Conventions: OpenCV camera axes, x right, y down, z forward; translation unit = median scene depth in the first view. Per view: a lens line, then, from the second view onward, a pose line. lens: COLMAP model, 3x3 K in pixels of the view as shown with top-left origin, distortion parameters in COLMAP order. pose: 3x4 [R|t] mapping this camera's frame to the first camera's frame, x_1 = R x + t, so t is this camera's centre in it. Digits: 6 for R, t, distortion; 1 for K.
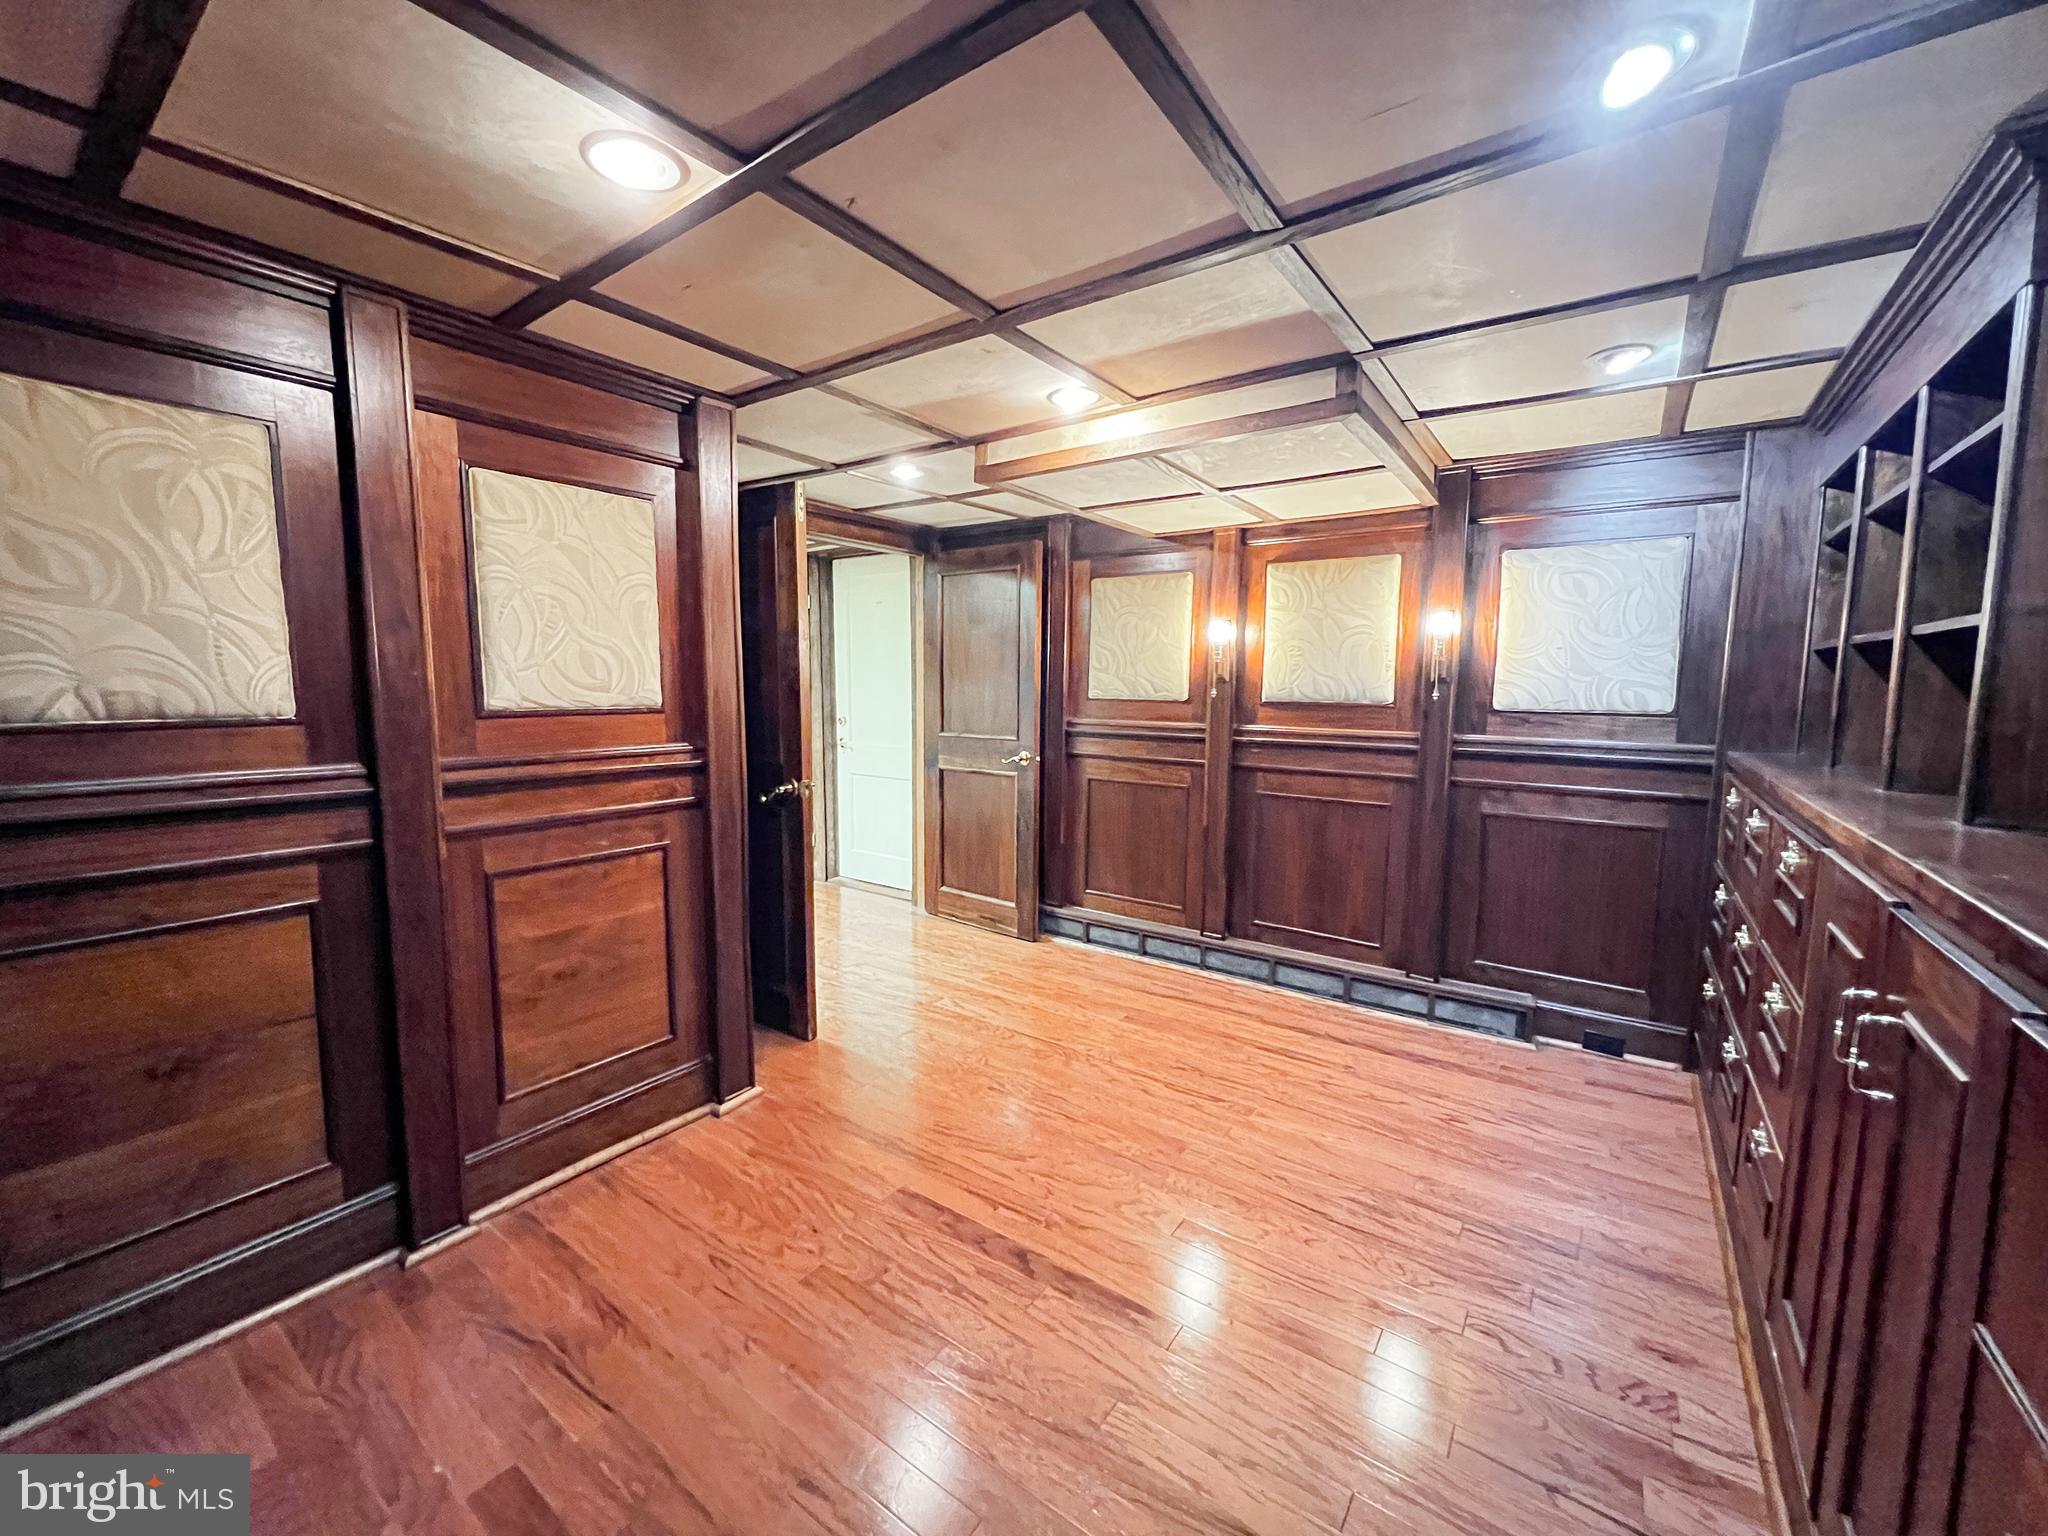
lens RADIAL K [[821.9, 0, 1024.0], [0, 821.9, 768.0], [0, 0, 1]] dist [-0.002552, -0.000211]
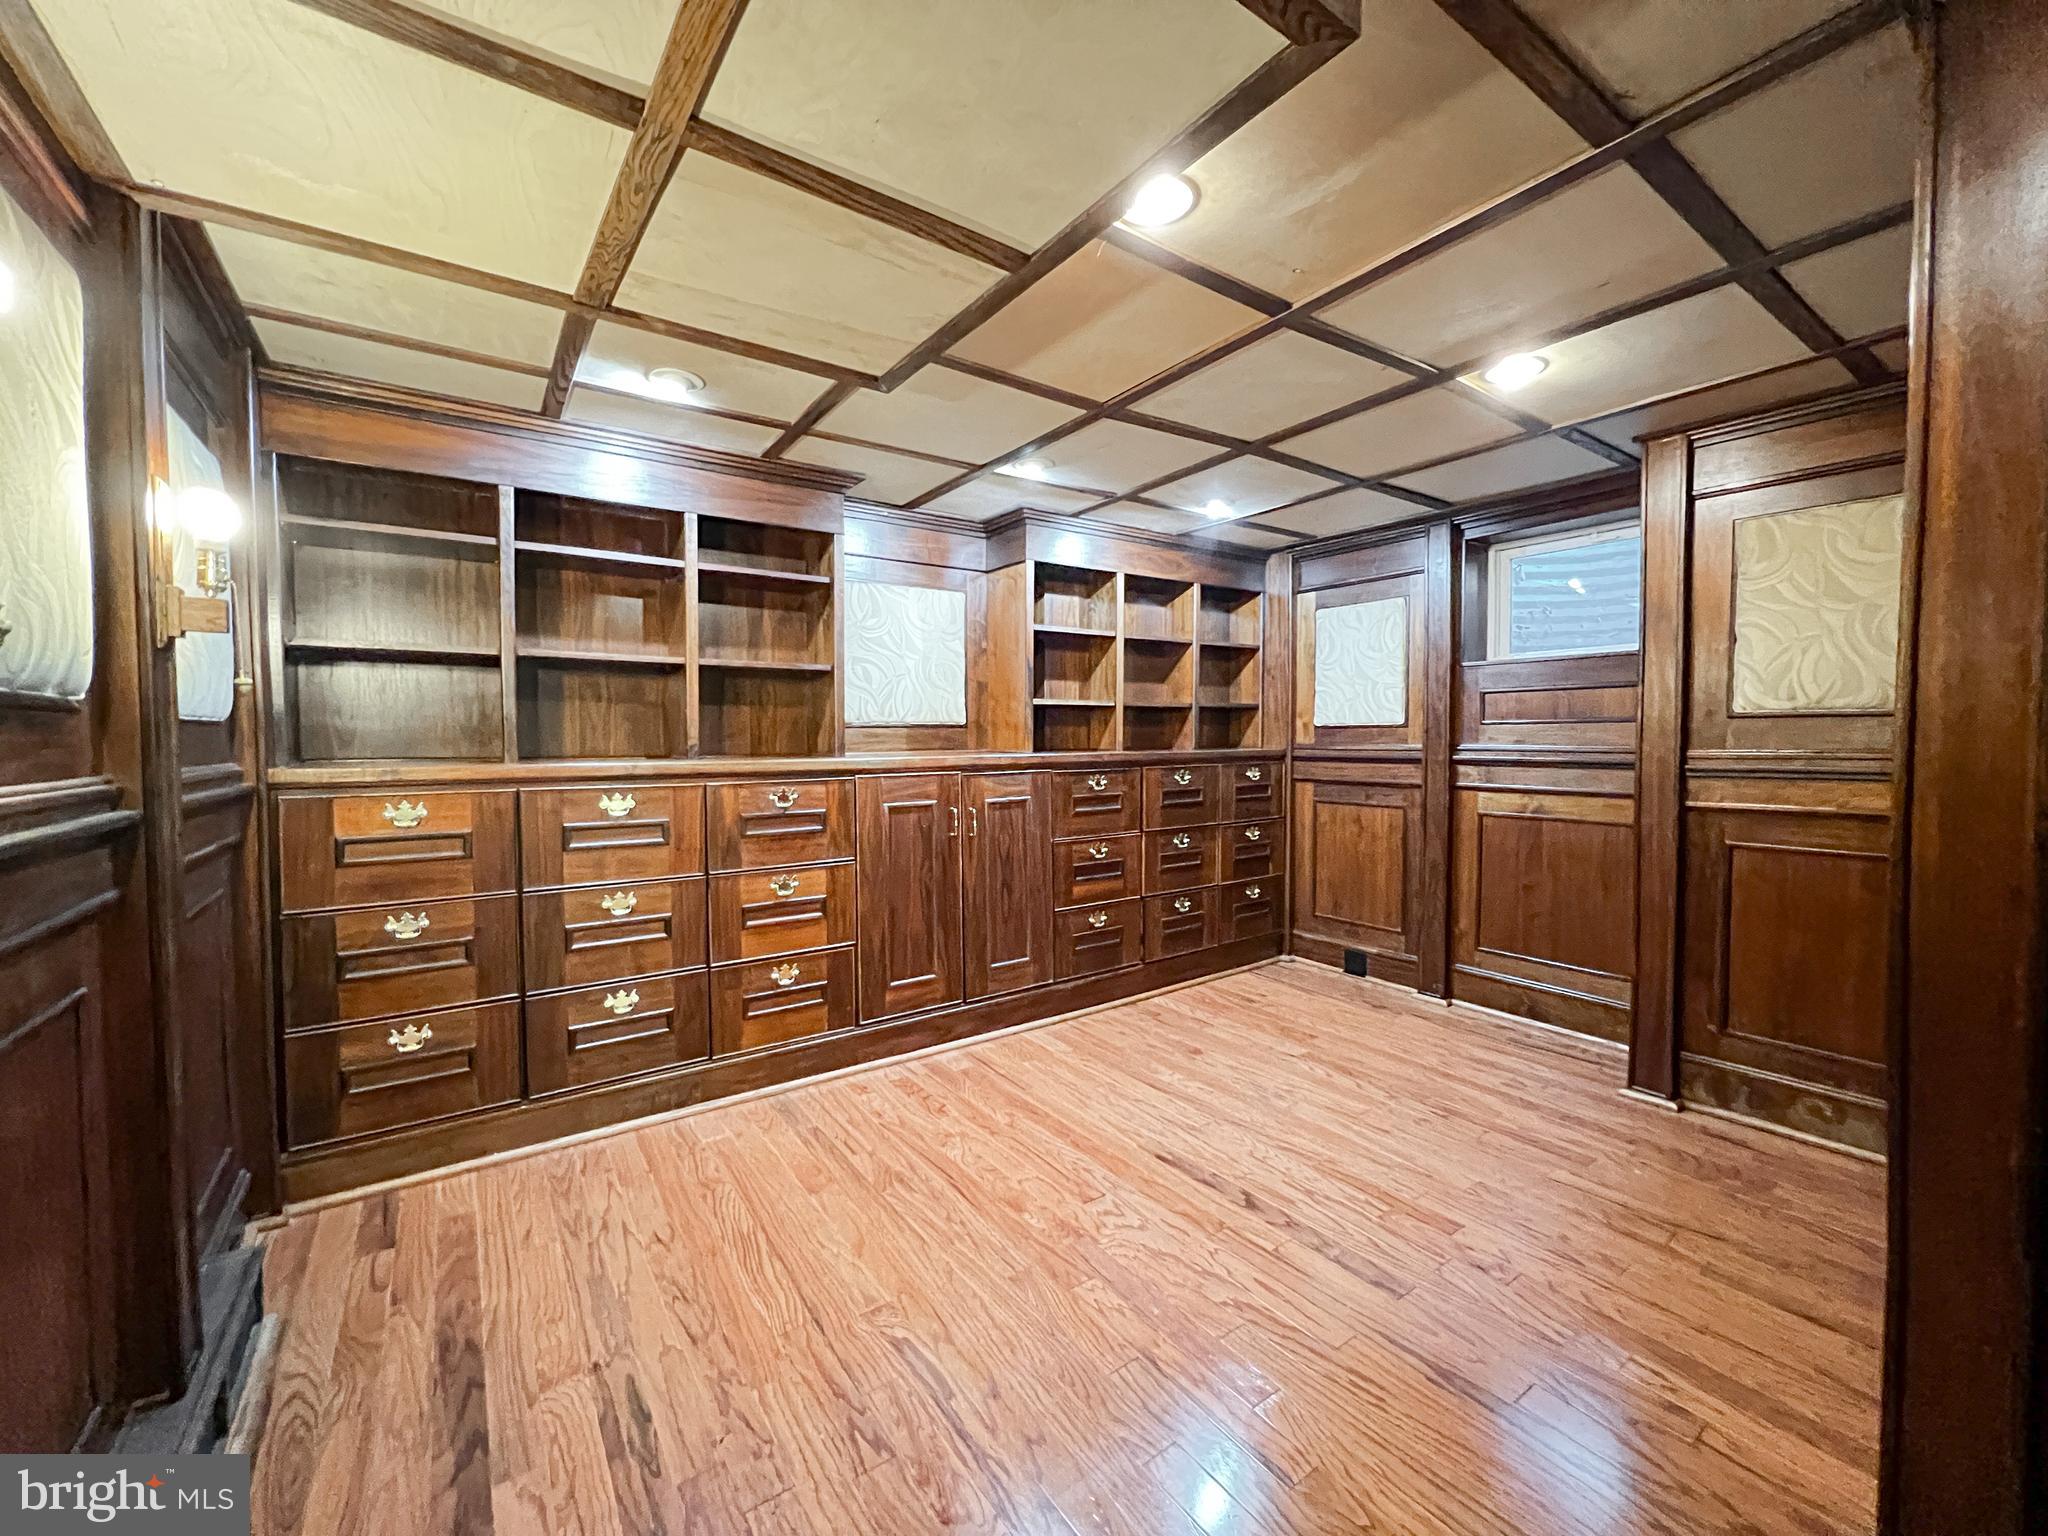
lens RADIAL K [[821.9, 0, 1024.0], [0, 821.9, 768.0], [0, 0, 1]] dist [-0.002552, -0.000211]
pose [[-0.945394, -0.011899, 0.325713, -0.064635], [0.035051, 0.989826, 0.137898, -0.137058], [-0.324040, 0.141785, -0.935358, 1.981497]]
